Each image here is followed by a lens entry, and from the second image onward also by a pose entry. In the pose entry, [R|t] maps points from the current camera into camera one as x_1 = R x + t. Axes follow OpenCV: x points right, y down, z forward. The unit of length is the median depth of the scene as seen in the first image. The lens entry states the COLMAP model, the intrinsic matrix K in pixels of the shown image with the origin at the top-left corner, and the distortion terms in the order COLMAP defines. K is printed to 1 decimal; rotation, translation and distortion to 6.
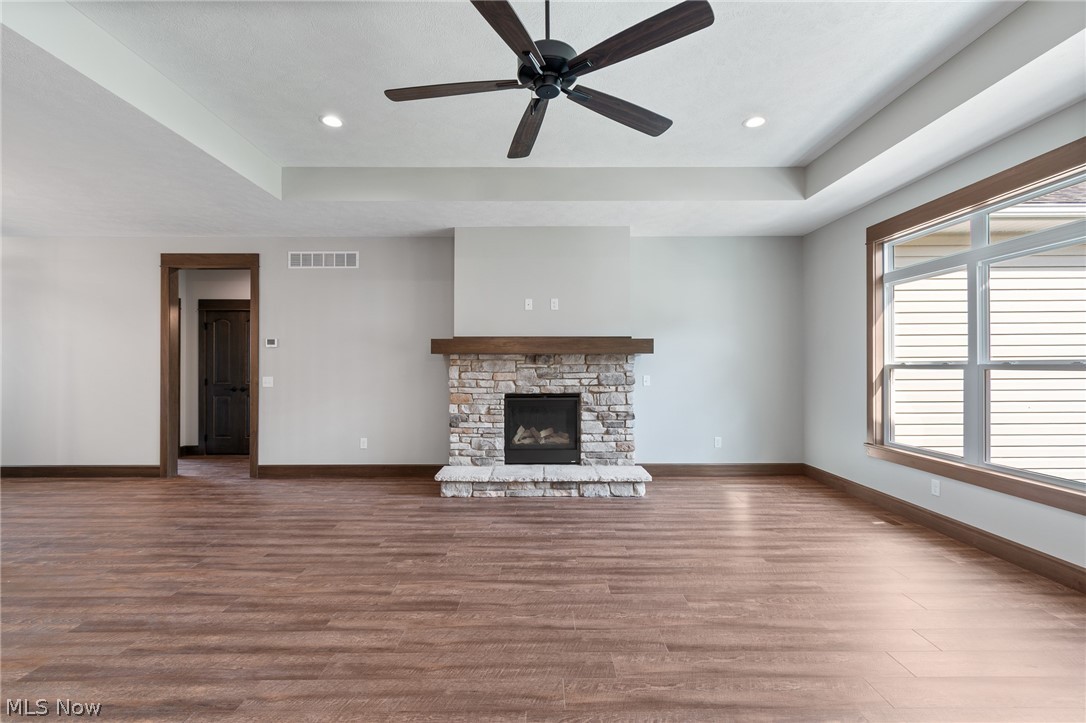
lens RADIAL K [[481.4, 0, 541.8], [0, 481.4, 364.2], [0, 0, 1]] dist [0.002359, -0.000661]
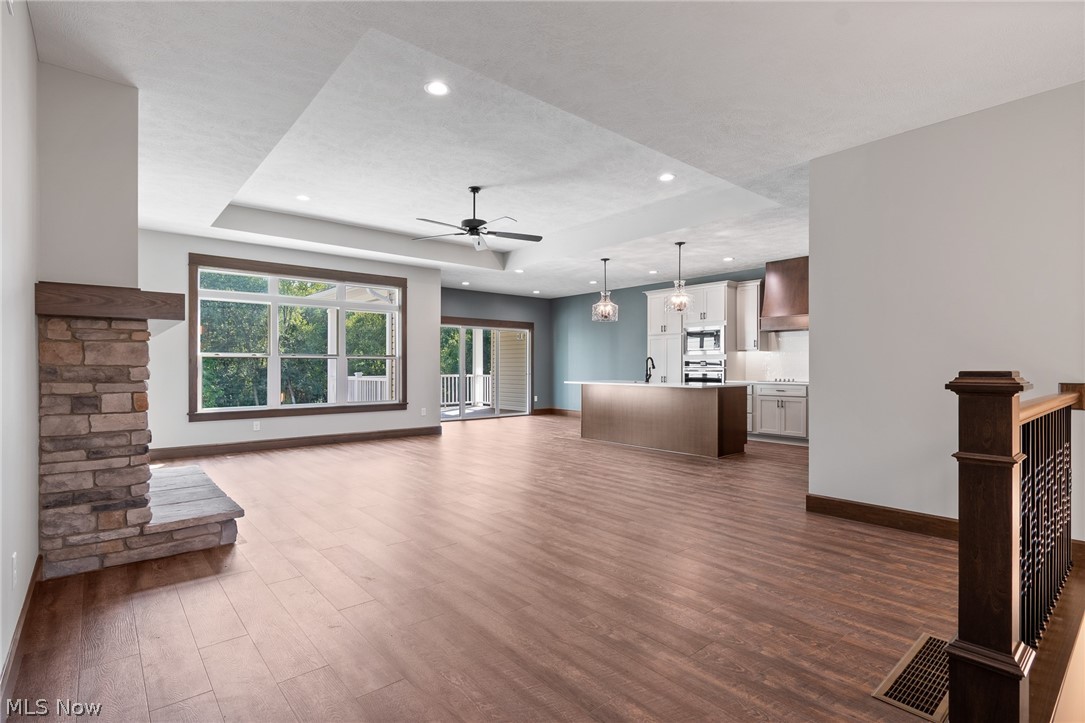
lens RADIAL K [[515.8, 0, 538.1], [0, 515.8, 371.5], [0, 0, 1]] dist [-0.001569, -0.000866]
pose [[-0.636588, -0.006391, 0.771177, -0.930735], [-0.000620, 0.999970, 0.007775, 0.031418], [-0.771204, 0.004471, -0.636573, 1.033488]]
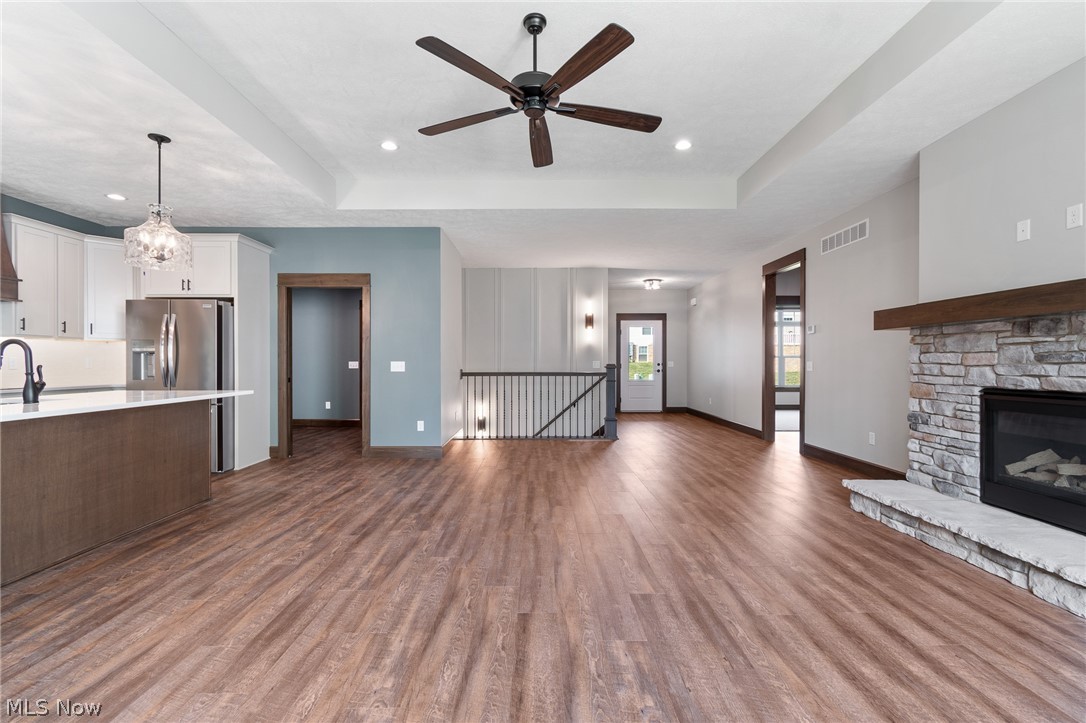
lens RADIAL K [[481.4, 0, 541.8], [0, 481.4, 364.2], [0, 0, 1]] dist [0.002359, -0.000661]
pose [[-0.000906, 0.003806, -0.999992, 0.540057], [0.002246, 0.999990, 0.003803, 0.028508], [0.999997, -0.002242, -0.000914, 0.444338]]
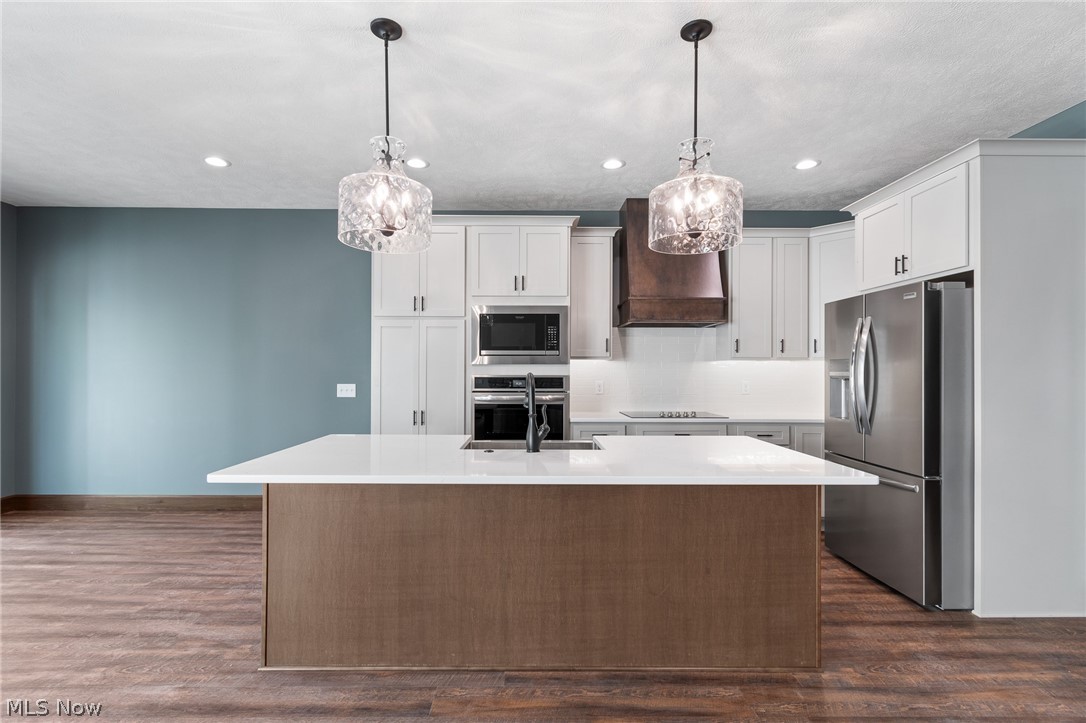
lens RADIAL K [[498.0, 0, 532.5], [0, 498.0, 369.3], [0, 0, 1]] dist [0.002382, -0.000741]
pose [[-0.999996, -0.002859, 0.000390, -0.001459], [-0.002860, 0.999989, -0.003752, -0.000504], [-0.000380, -0.003753, -0.999993, 0.325399]]
